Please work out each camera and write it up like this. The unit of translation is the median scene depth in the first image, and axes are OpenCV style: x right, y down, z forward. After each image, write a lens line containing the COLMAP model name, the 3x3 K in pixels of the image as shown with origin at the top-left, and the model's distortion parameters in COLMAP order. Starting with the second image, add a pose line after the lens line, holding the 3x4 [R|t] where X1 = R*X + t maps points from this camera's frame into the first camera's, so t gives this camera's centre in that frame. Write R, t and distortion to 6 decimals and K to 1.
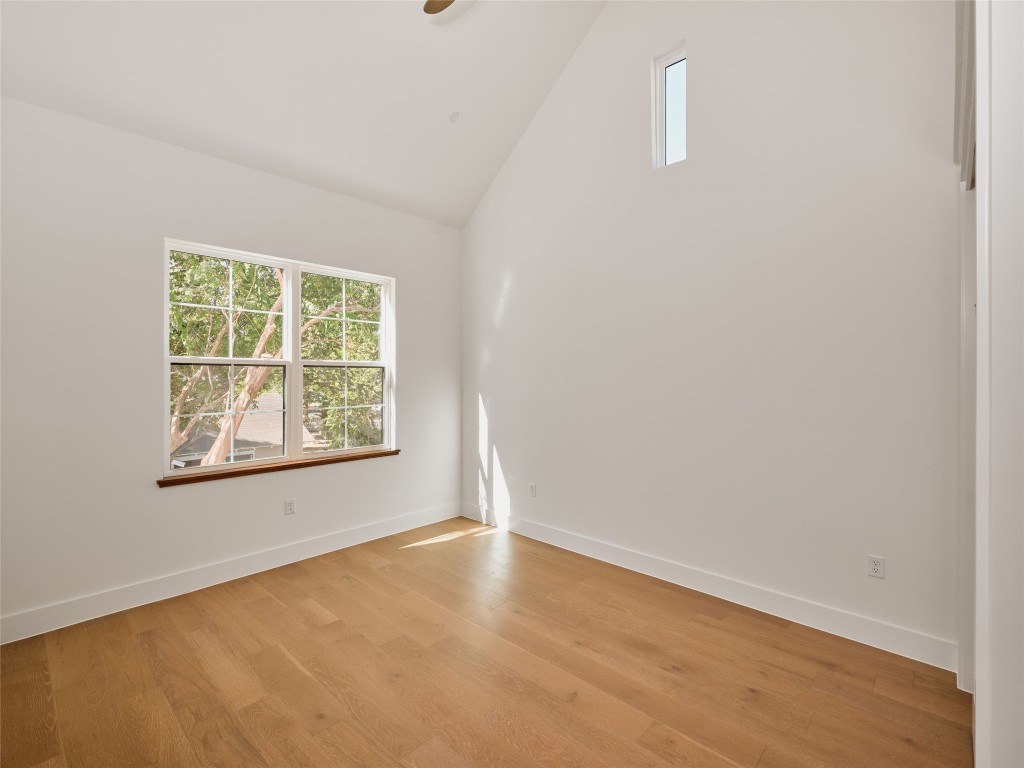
lens RADIAL K [[470.3, 0, 512.0], [0, 470.3, 384.0], [0, 0, 1]] dist [0.002075, 0.000045]
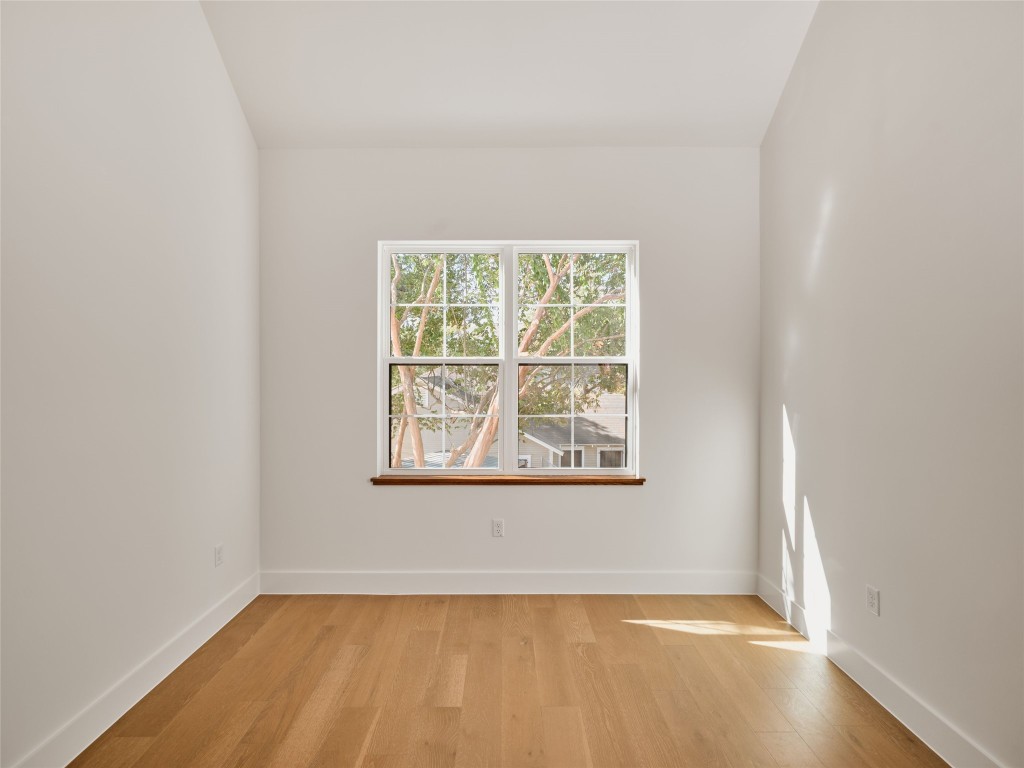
lens RADIAL K [[470.3, 0, 512.0], [0, 470.3, 384.0], [0, 0, 1]] dist [0.002075, 0.000045]
pose [[0.681634, 0.011987, -0.731595, 0.145759], [-0.010084, 0.999925, 0.006988, -0.007911], [0.731624, 0.002614, 0.681704, 0.363535]]
